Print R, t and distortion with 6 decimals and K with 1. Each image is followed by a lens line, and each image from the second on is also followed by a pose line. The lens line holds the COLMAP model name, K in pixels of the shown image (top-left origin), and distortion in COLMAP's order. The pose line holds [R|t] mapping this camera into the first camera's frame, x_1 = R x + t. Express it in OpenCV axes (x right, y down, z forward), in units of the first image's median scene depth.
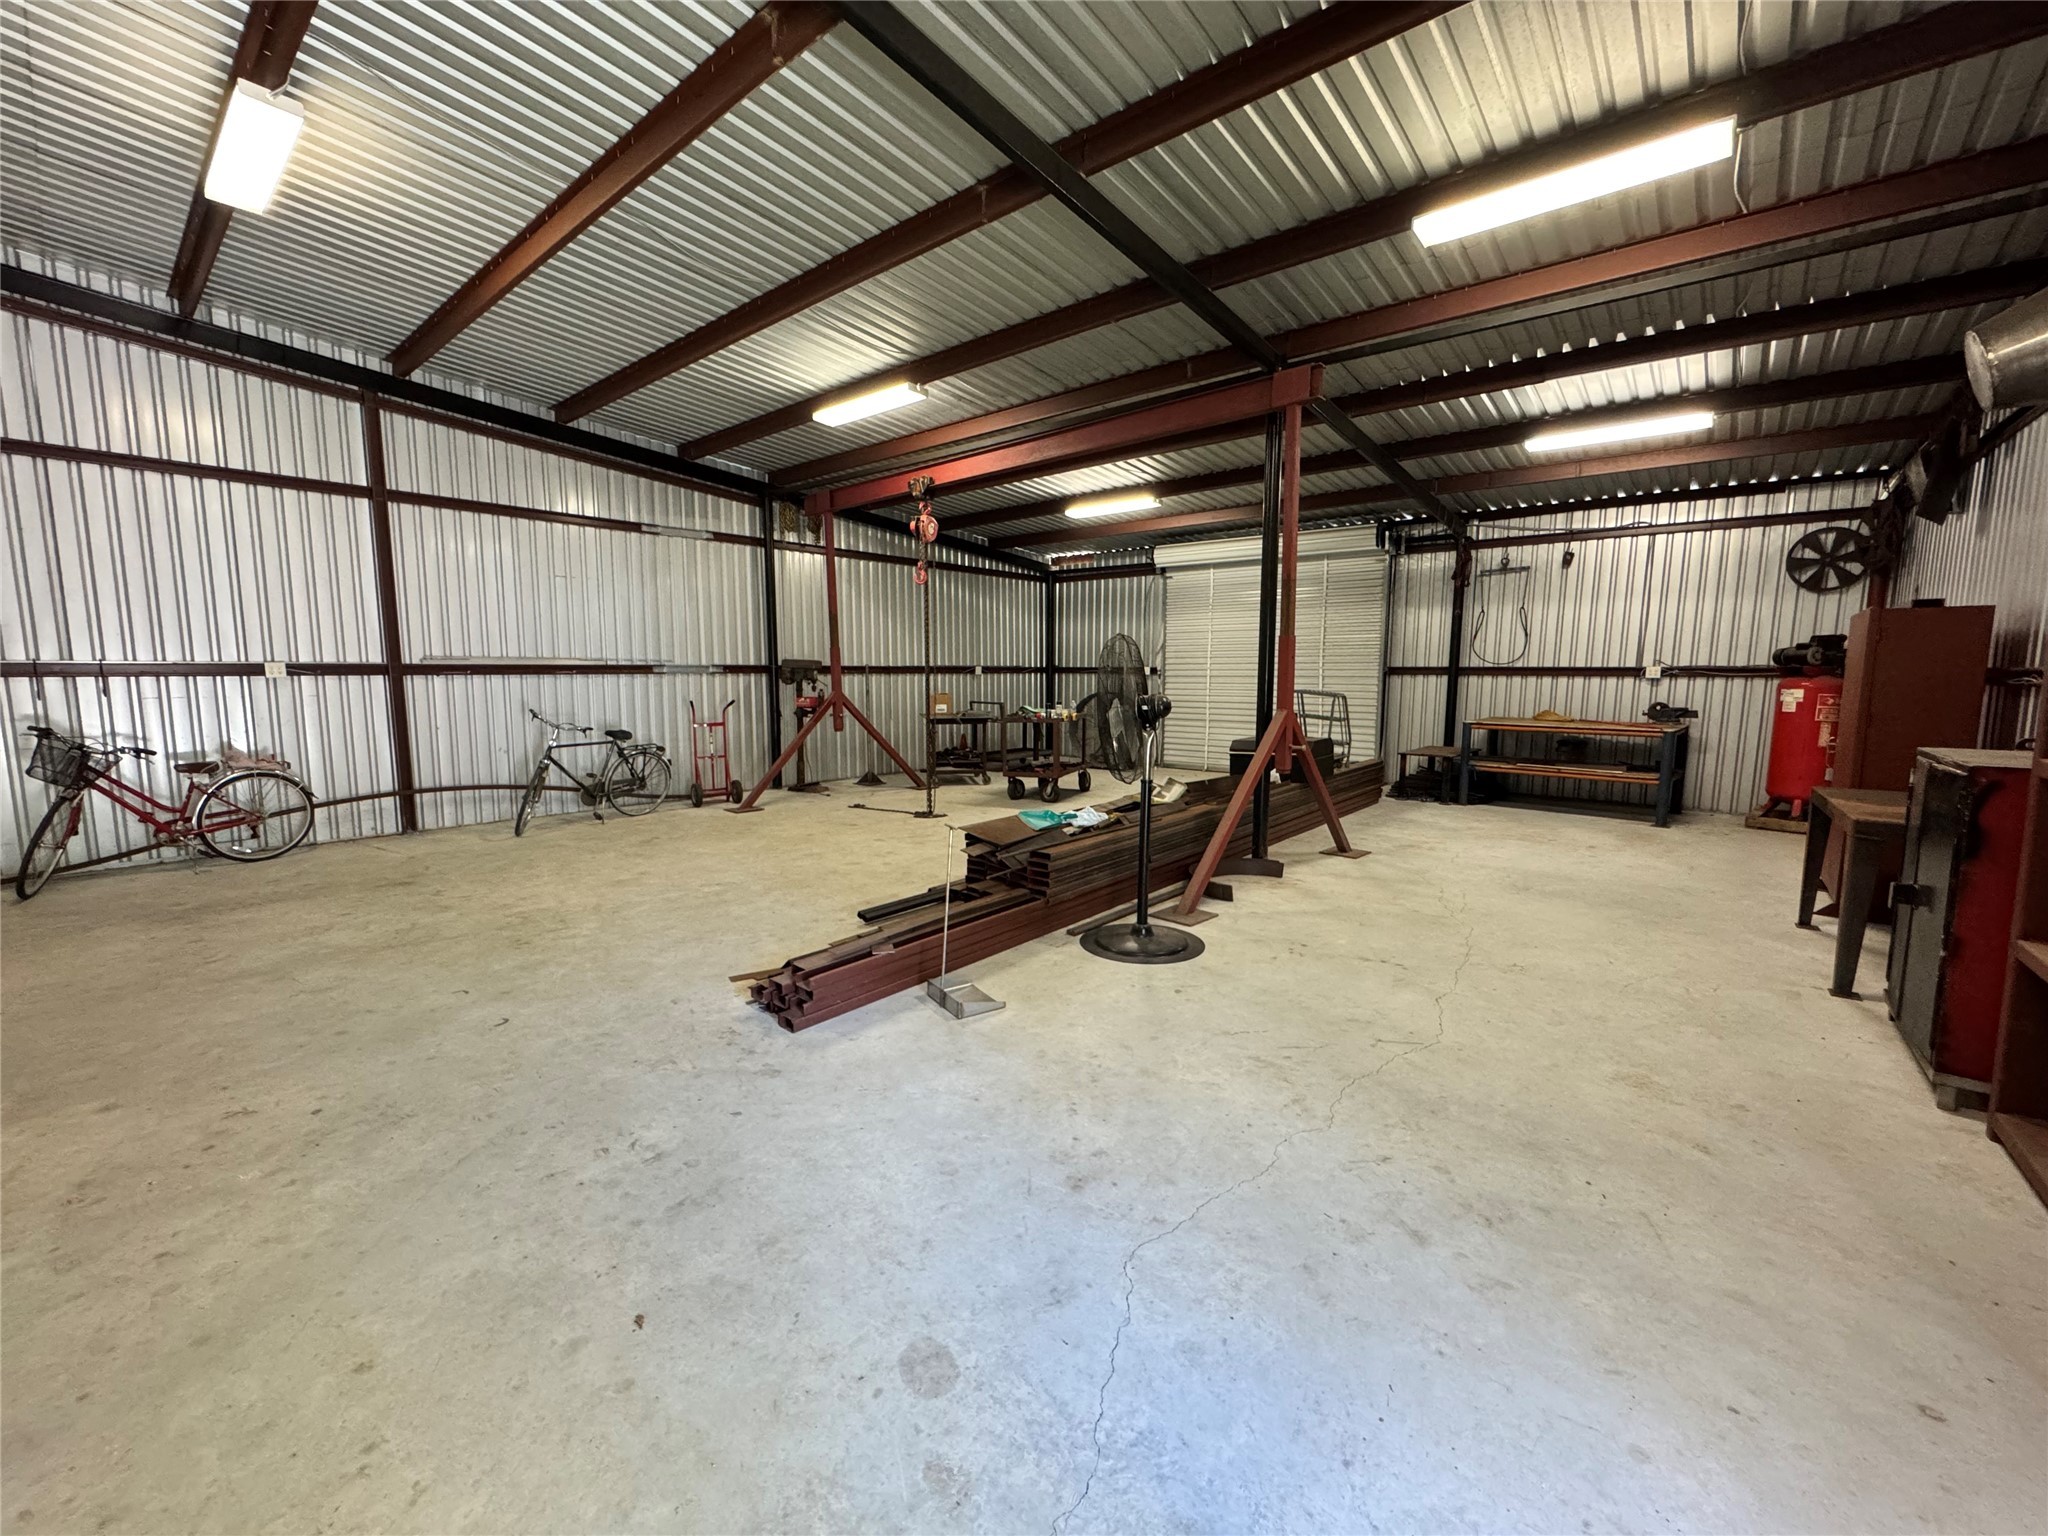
lens RADIAL K [[815.4, 0, 1025.7], [0, 815.4, 767.2], [0, 0, 1]] dist [-0.002600, -0.000482]
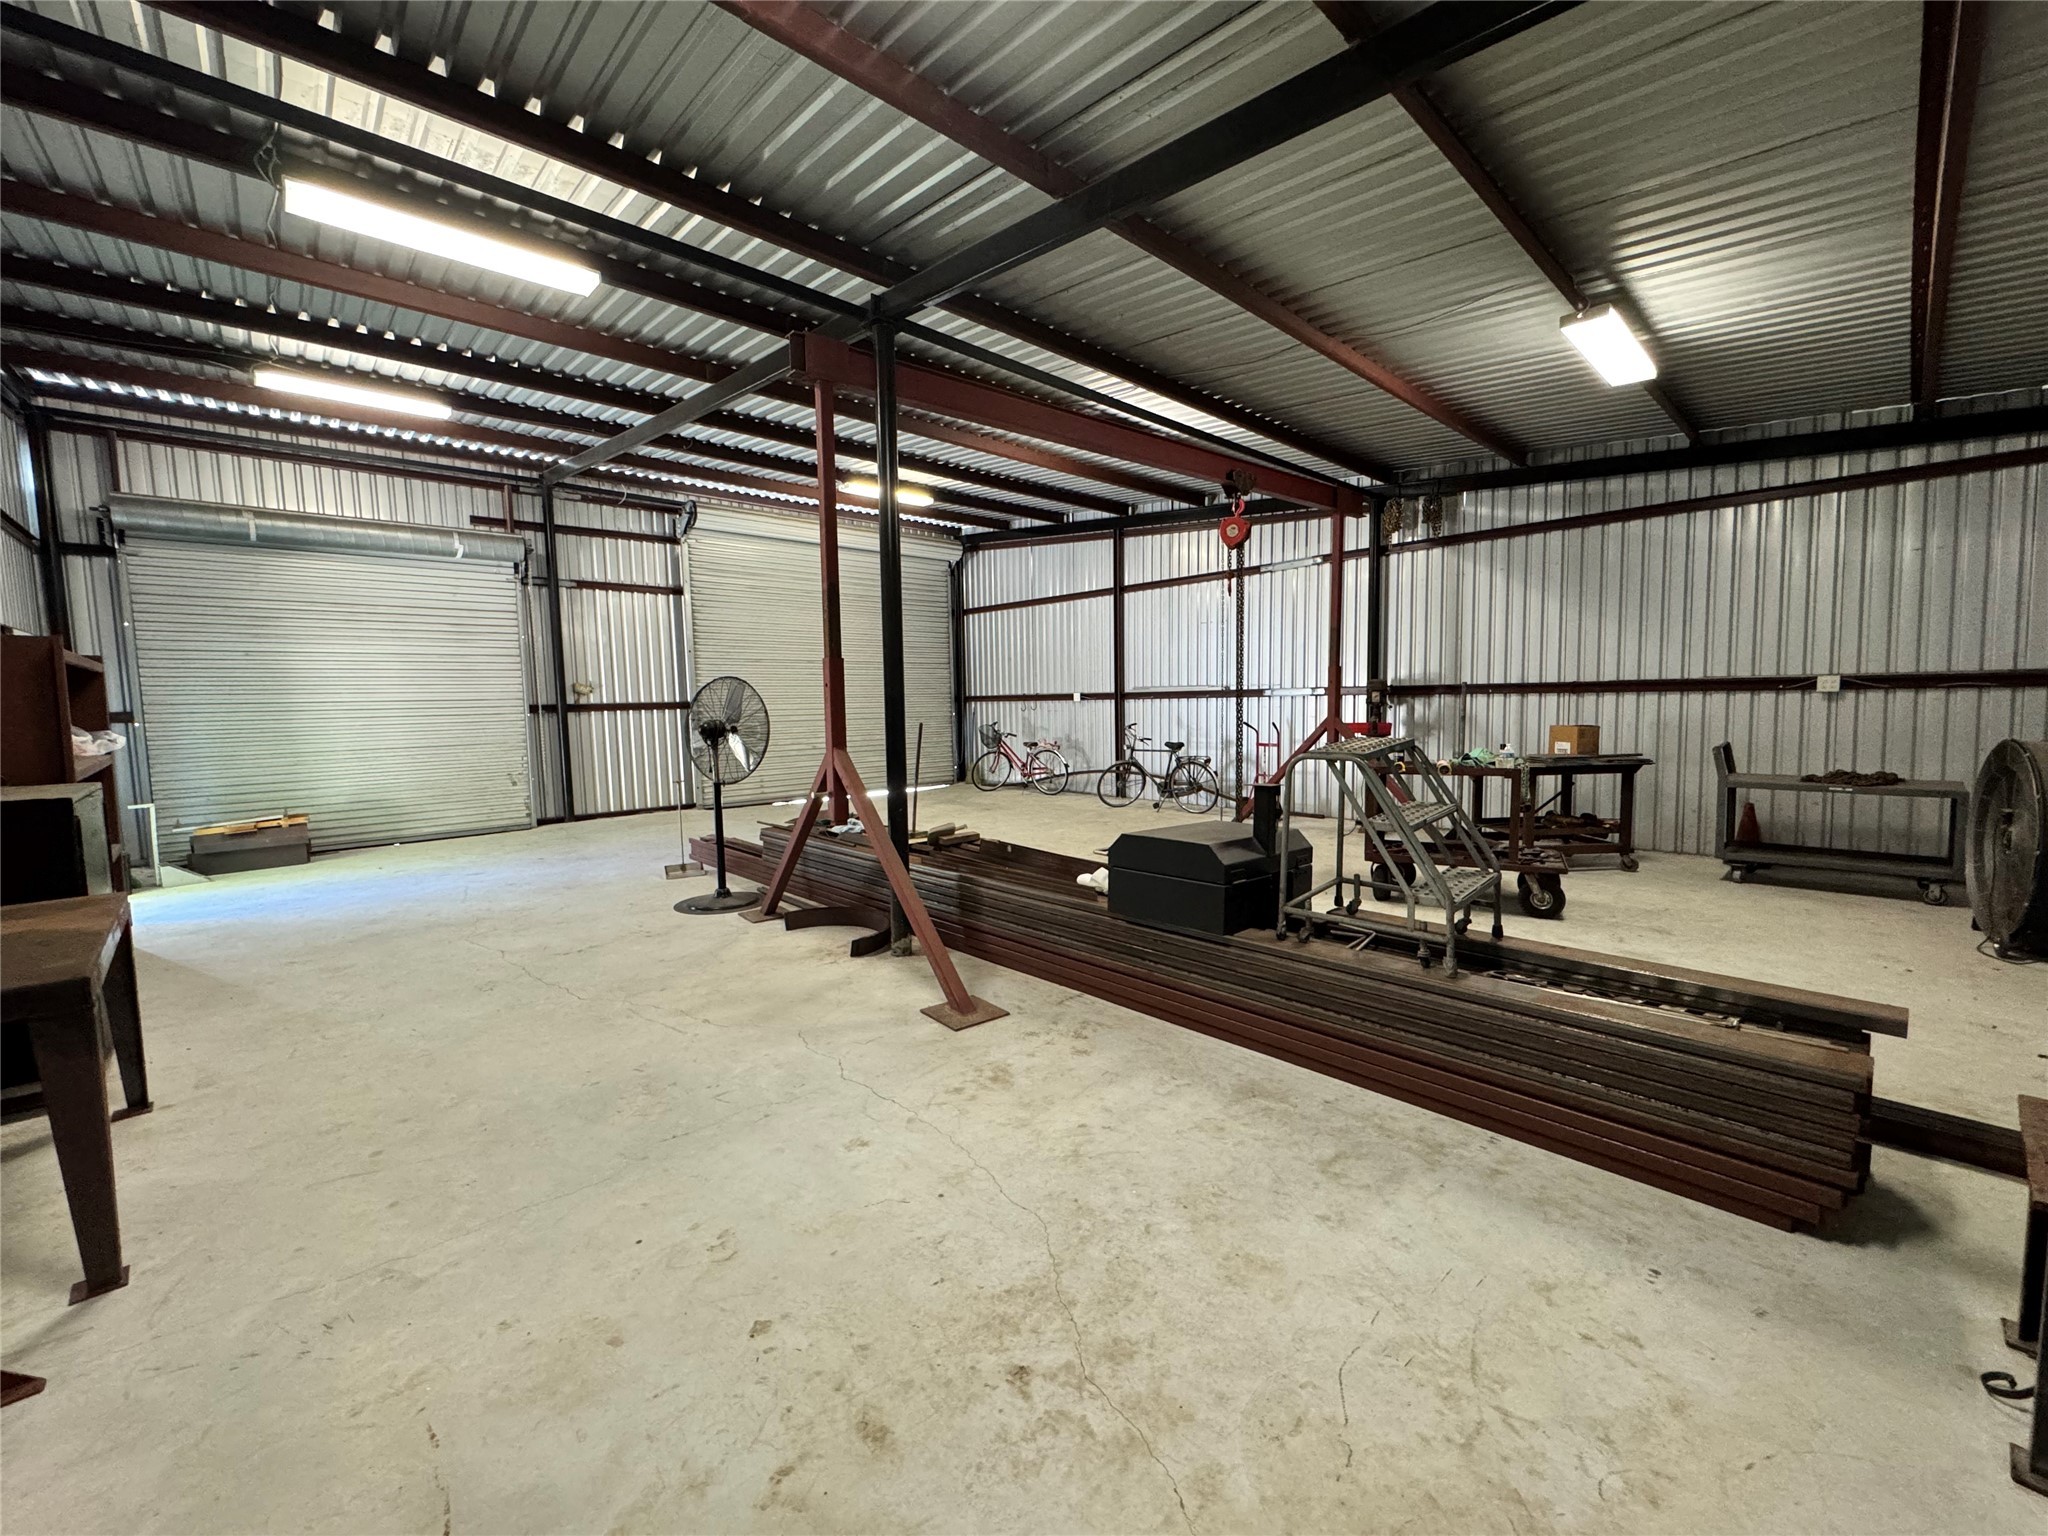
lens RADIAL K [[815.4, 0, 1025.7], [0, 815.4, 767.2], [0, 0, 1]] dist [-0.002600, -0.000482]
pose [[-0.112203, 0.085881, -0.989967, 0.885098], [-0.099251, 0.990308, 0.097159, -0.119952], [0.988716, 0.109156, -0.102592, 1.013096]]
